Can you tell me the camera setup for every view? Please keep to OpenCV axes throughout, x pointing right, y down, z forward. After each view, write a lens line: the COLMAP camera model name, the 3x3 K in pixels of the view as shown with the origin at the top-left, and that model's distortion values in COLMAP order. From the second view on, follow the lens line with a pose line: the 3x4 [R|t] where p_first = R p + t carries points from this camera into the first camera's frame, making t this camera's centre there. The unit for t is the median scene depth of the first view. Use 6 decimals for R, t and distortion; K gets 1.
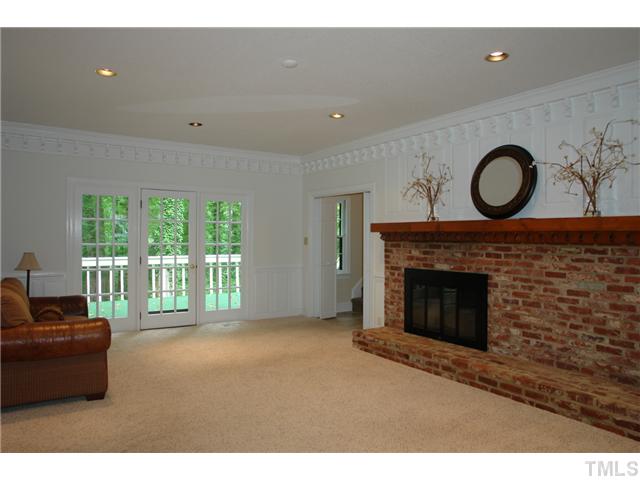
lens RADIAL K [[482.1, 0, 322.4], [0, 482.1, 240.8], [0, 0, 1]] dist [-0.012557, 0.001530]
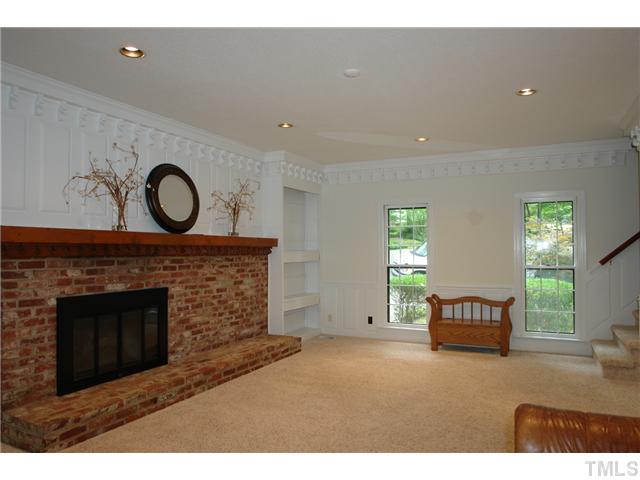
lens RADIAL K [[482.1, 0, 322.4], [0, 482.1, 241.0], [0, 0, 1]] dist [-0.012557, 0.001530]
pose [[-0.535621, 0.009362, 0.844407, -0.716316], [0.002124, 0.999950, -0.009740, -0.017517], [-0.844456, -0.003424, -0.535614, 1.318323]]
